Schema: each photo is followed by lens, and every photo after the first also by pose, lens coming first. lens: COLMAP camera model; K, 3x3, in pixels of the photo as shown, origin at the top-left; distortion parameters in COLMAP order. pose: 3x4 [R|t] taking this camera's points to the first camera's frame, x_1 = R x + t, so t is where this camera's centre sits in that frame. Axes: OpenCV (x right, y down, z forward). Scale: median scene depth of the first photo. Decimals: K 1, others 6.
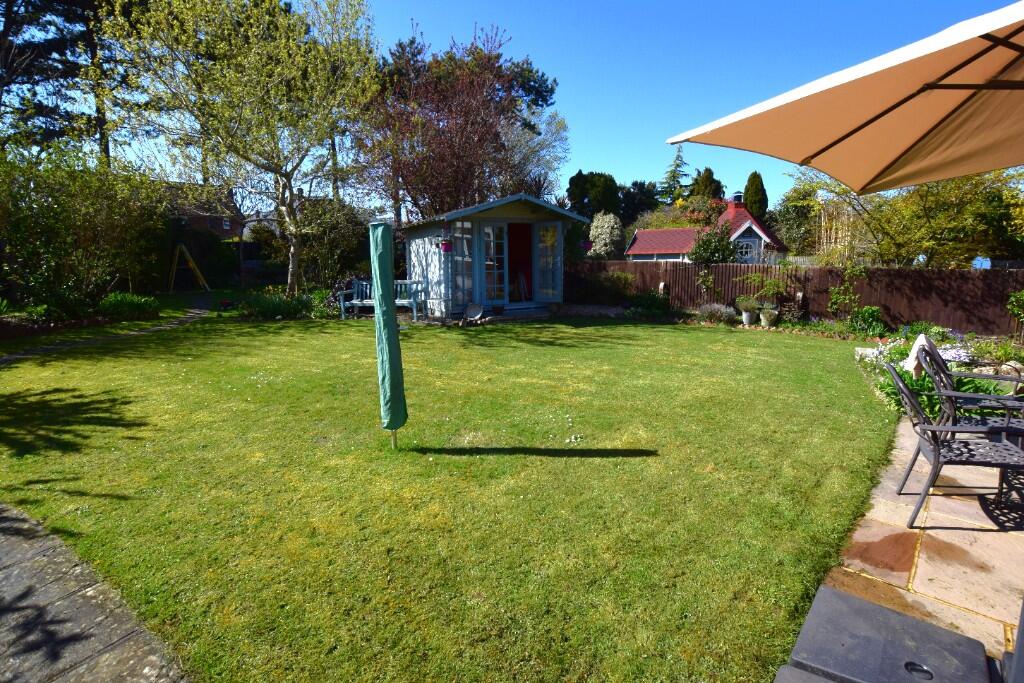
lens RADIAL K [[470.6, 0, 512.0], [0, 470.6, 341.5], [0, 0, 1]] dist [-0.055213, 0.009605]
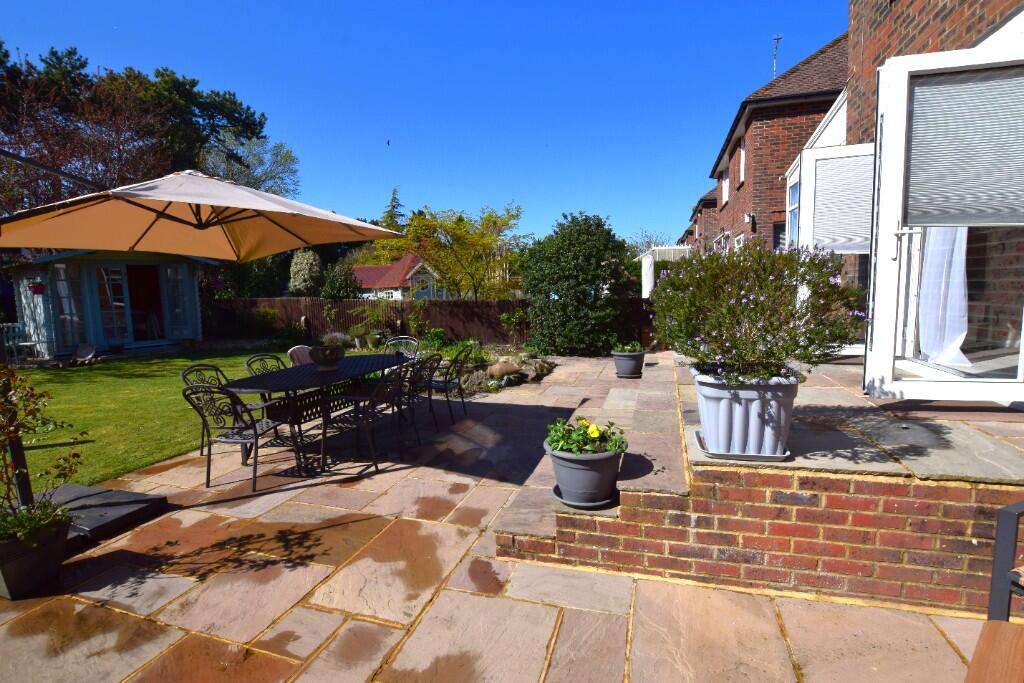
lens RADIAL K [[470.6, 0, 512.0], [0, 470.6, 341.5], [0, 0, 1]] dist [-0.055213, 0.009605]
pose [[0.880203, -0.055835, 0.471302, 0.228050], [0.086839, 0.995238, -0.044275, 0.030946], [-0.466585, 0.079899, 0.880860, -0.242766]]
